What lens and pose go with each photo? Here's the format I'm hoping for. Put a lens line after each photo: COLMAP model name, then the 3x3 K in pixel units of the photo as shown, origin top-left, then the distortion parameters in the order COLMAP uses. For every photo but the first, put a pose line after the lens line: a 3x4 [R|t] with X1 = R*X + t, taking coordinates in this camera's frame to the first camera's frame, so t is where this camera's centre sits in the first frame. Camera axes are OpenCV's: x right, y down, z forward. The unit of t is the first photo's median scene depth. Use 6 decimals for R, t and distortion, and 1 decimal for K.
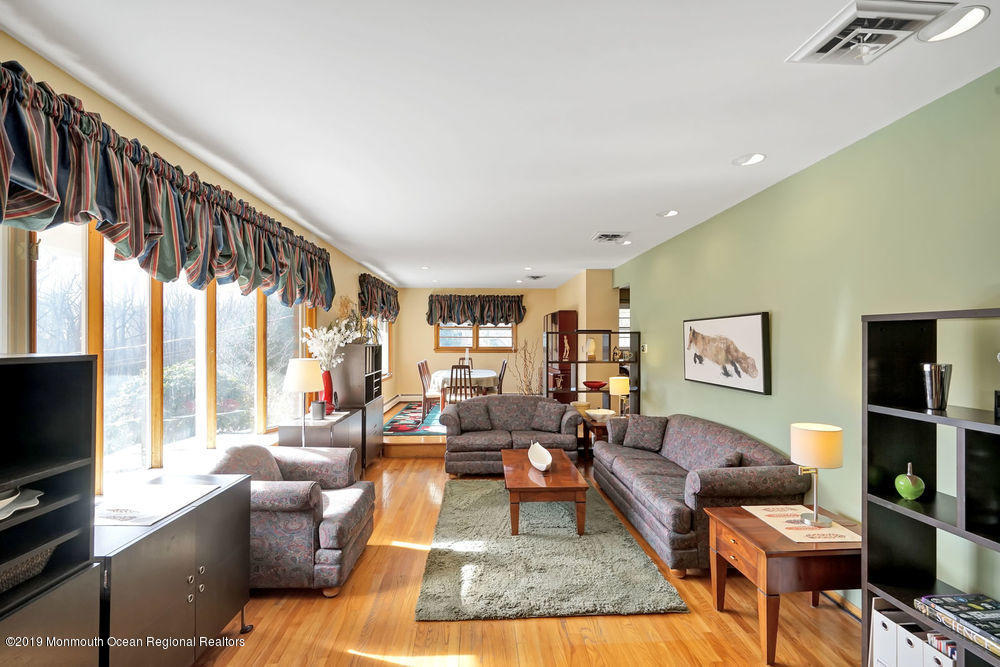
lens RADIAL K [[462.5, 0, 504.0], [0, 462.5, 341.1], [0, 0, 1]] dist [-0.001607, 0.000455]
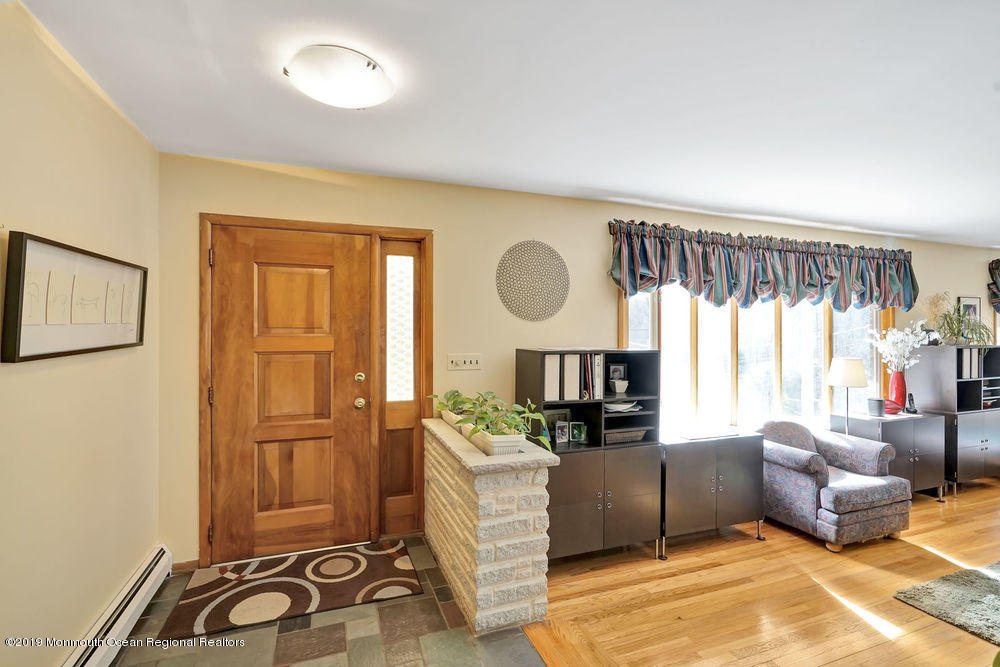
lens RADIAL K [[462.5, 0, 504.0], [0, 462.5, 341.1], [0, 0, 1]] dist [-0.001607, 0.000455]
pose [[0.296359, -0.000509, -0.955076, 0.446670], [0.001938, 0.999998, 0.000069, -0.005693], [0.955075, -0.001872, 0.296360, -0.161676]]
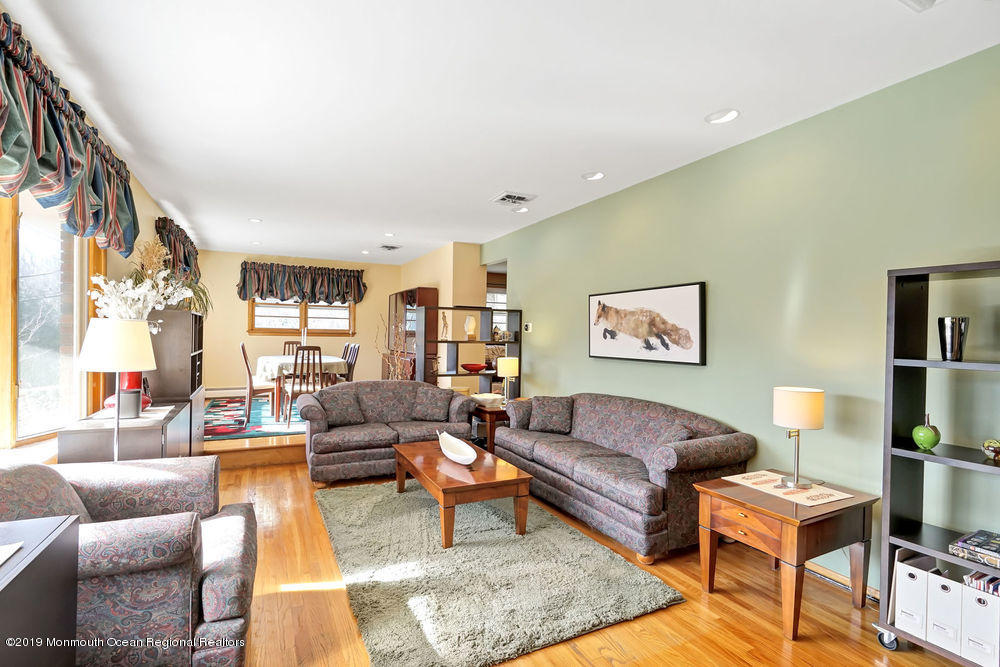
lens RADIAL K [[476.8, 0, 499.6], [0, 476.8, 340.3], [0, 0, 1]] dist [-0.002576, 0.000122]
pose [[0.916146, 0.009844, 0.400723, -0.242657], [-0.014686, 0.999852, 0.009016, 0.059347], [-0.400574, -0.014145, 0.916155, 0.236050]]
